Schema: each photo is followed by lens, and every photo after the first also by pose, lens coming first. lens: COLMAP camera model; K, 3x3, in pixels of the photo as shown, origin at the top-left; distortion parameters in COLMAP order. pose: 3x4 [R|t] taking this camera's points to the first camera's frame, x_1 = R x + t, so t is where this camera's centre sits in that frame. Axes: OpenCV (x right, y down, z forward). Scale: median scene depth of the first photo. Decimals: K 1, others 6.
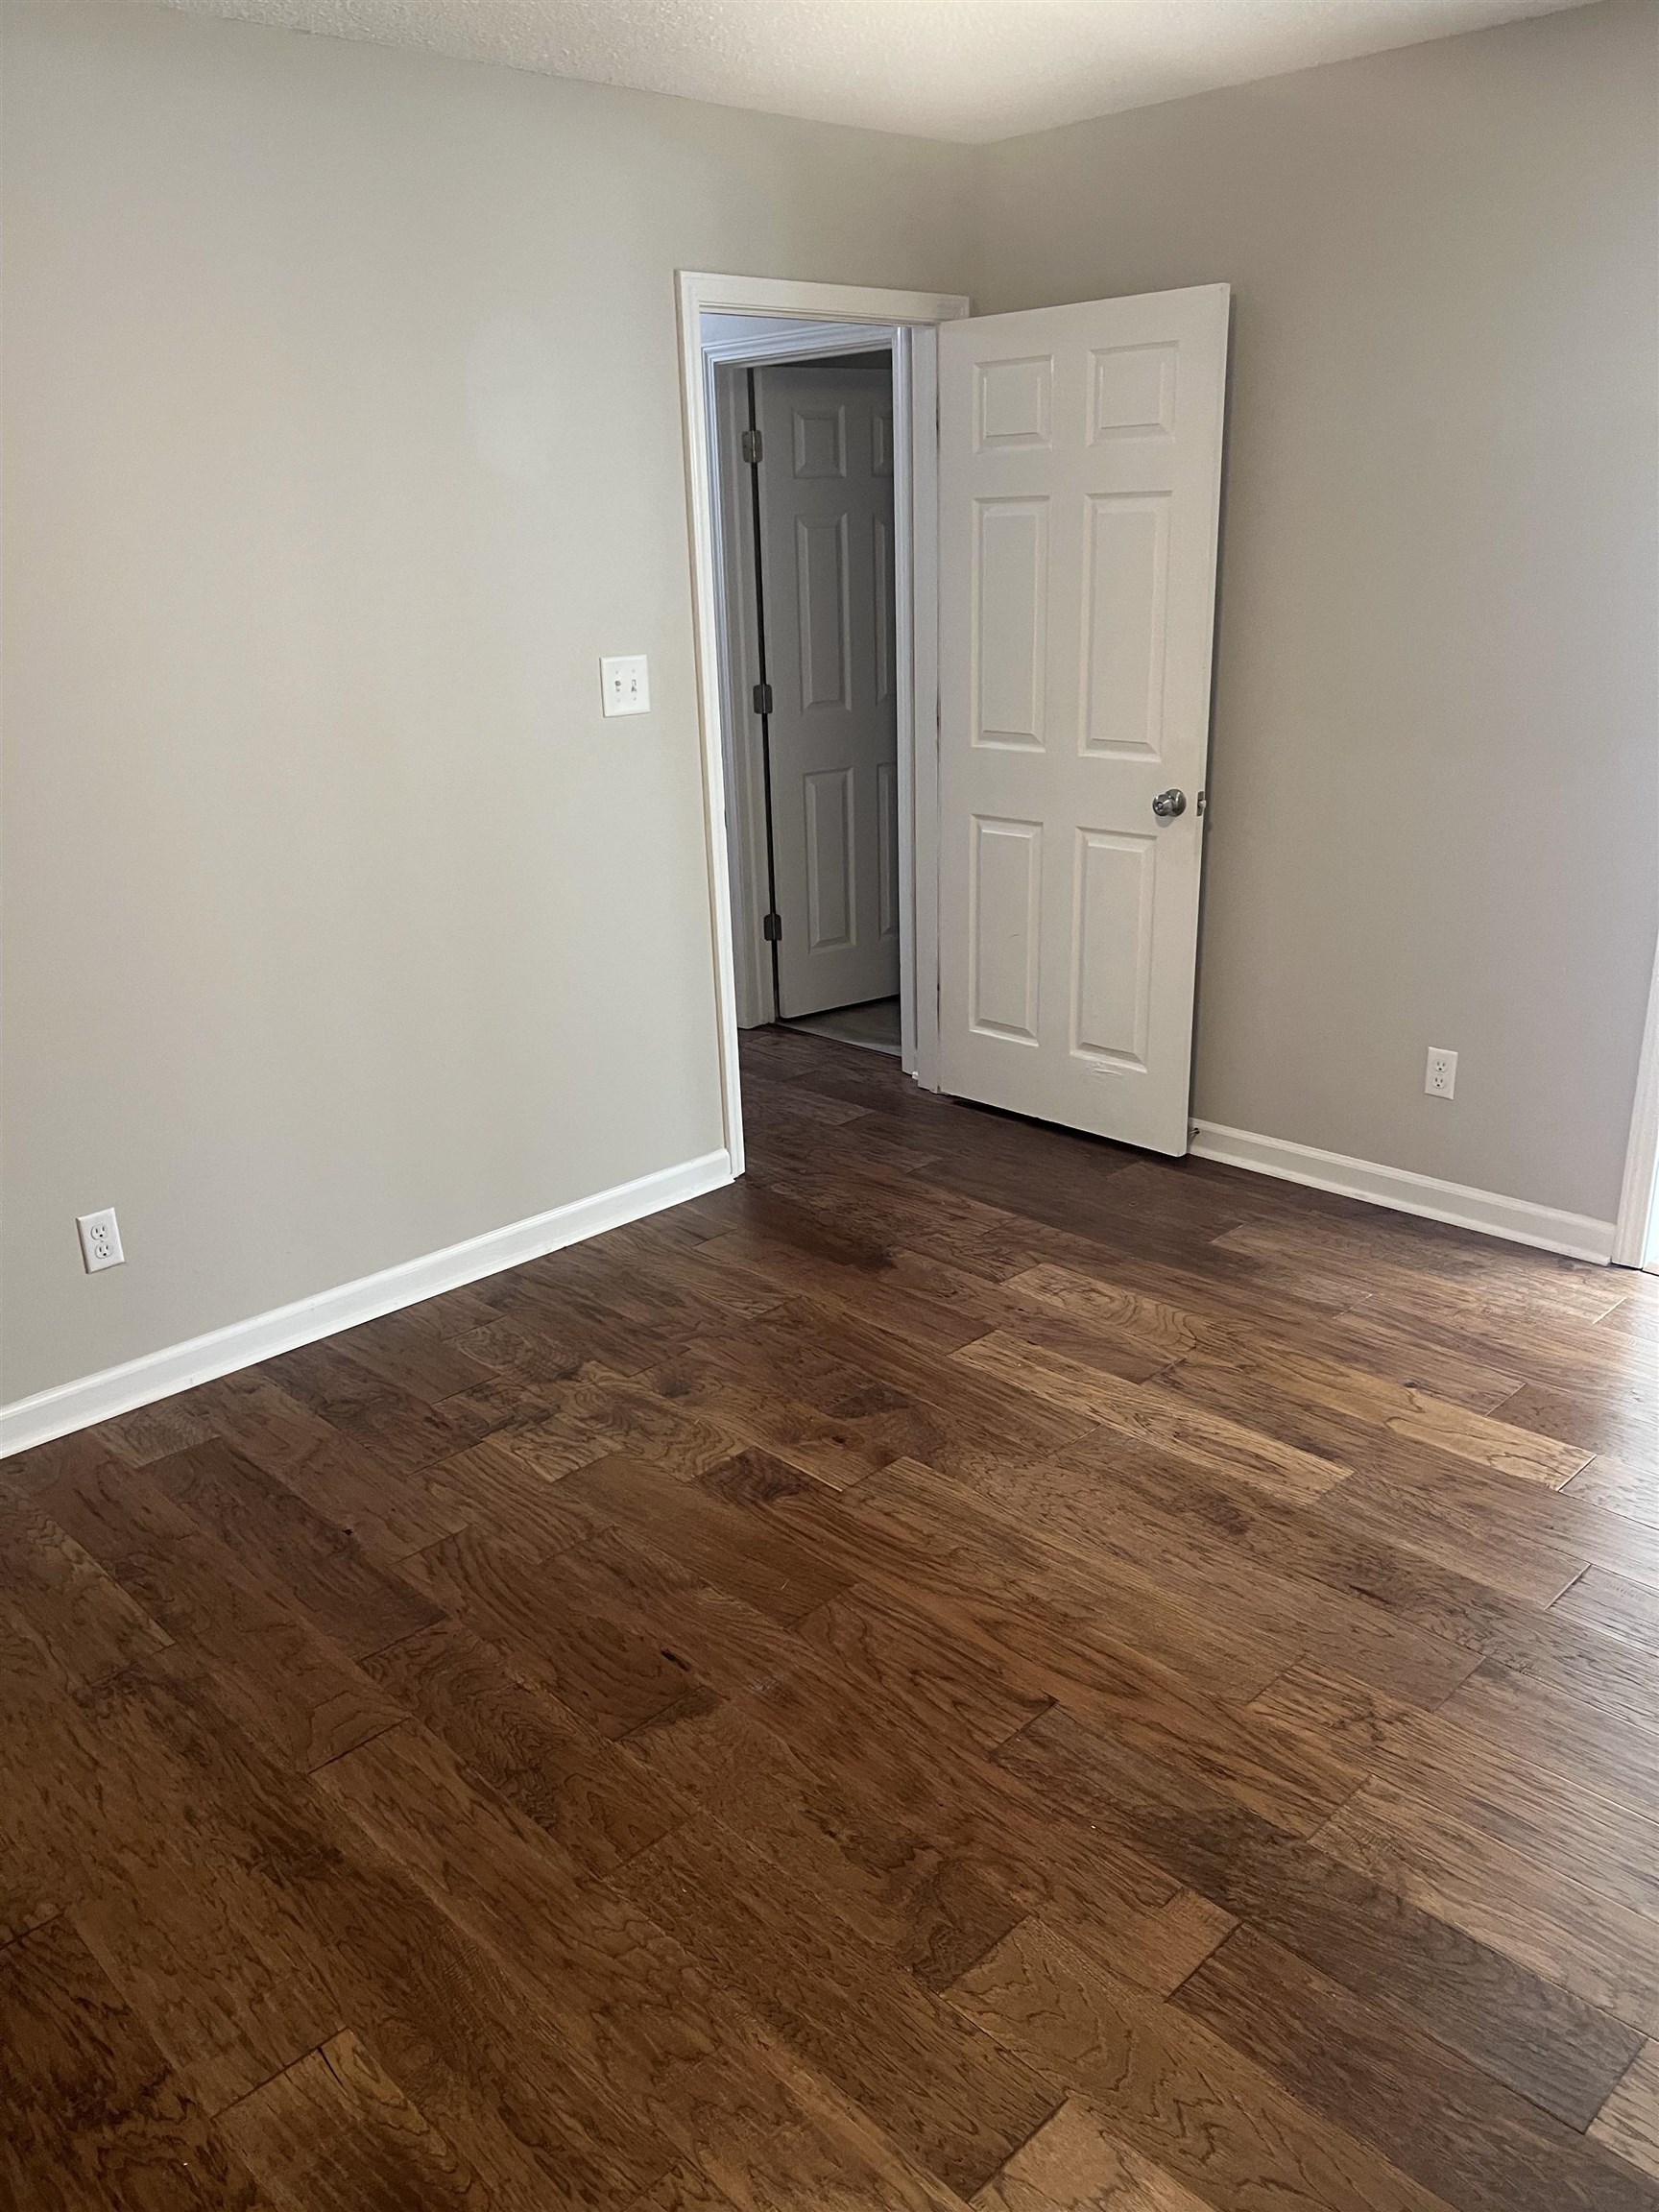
lens RADIAL K [[1664.5, 0, 831.3], [0, 1664.5, 1110.1], [0, 0, 1]] dist [0.012968, 0.001177]
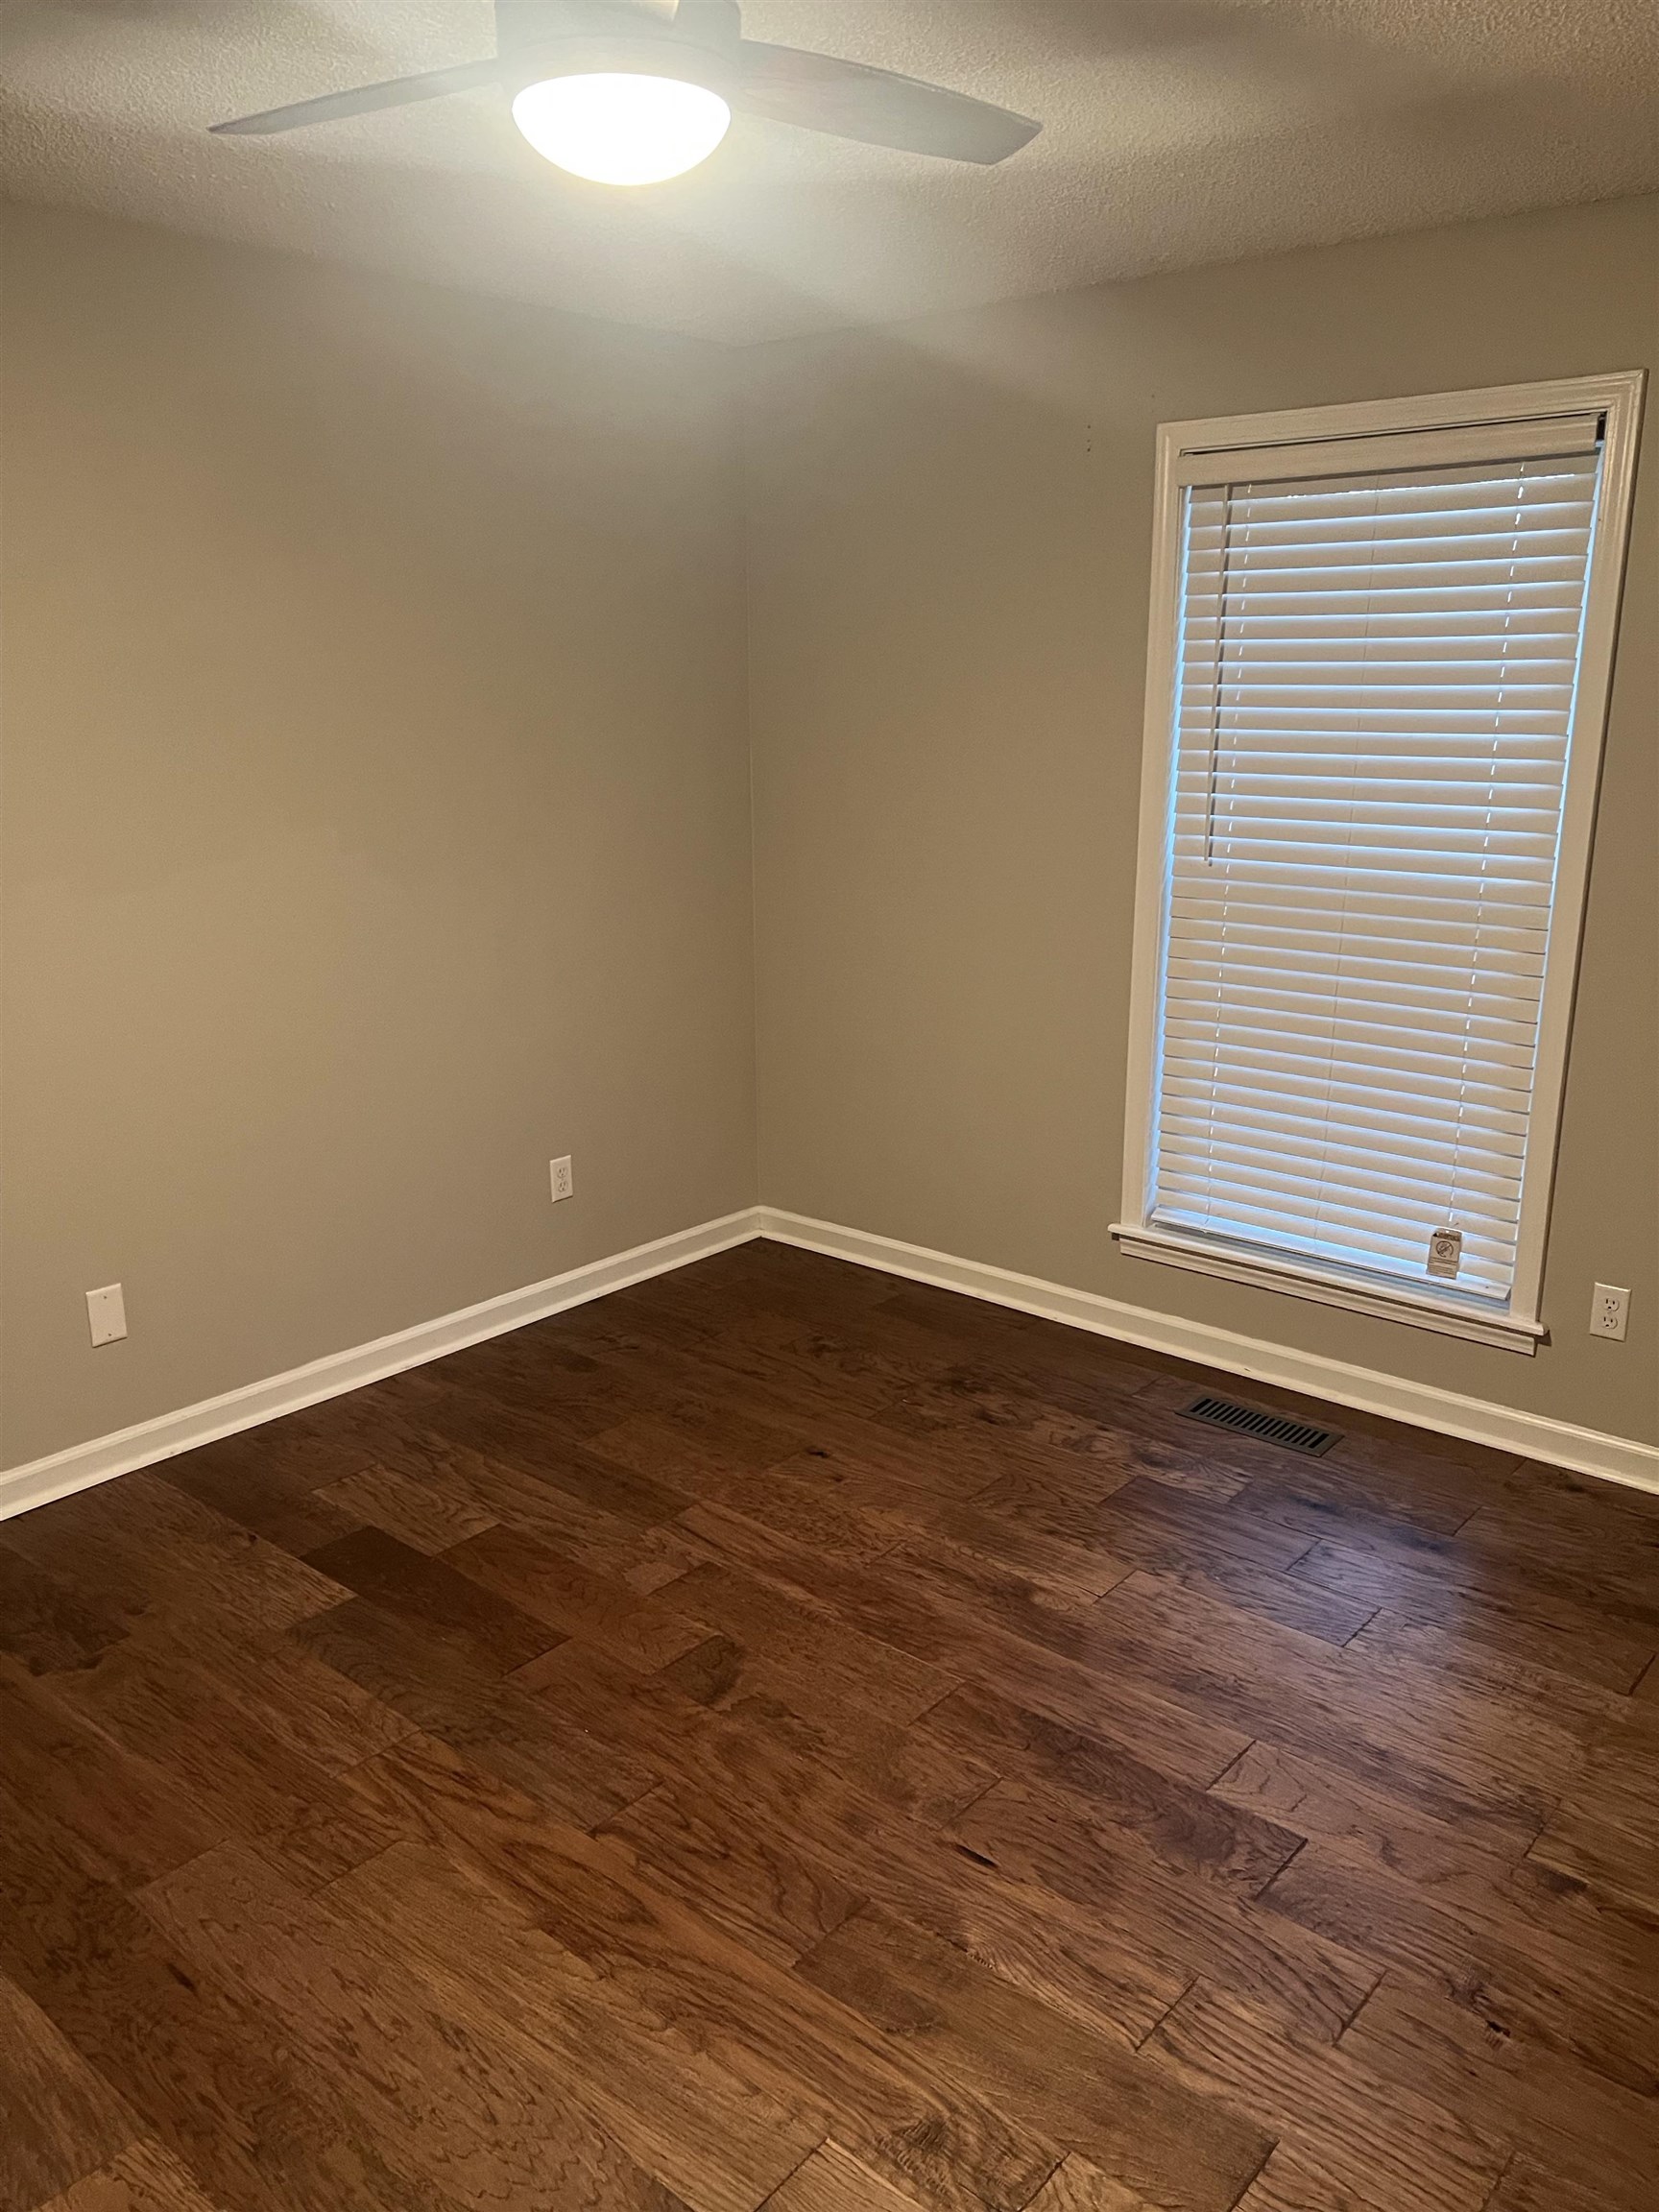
lens RADIAL K [[1664.5, 0, 829.7], [0, 1664.5, 1106.9], [0, 0, 1]] dist [0.012968, 0.001177]
pose [[-0.995503, 0.064224, -0.069638, 0.029833], [0.013977, 0.826631, 0.562570, -0.584677], [0.093695, 0.559067, -0.823811, 1.594624]]
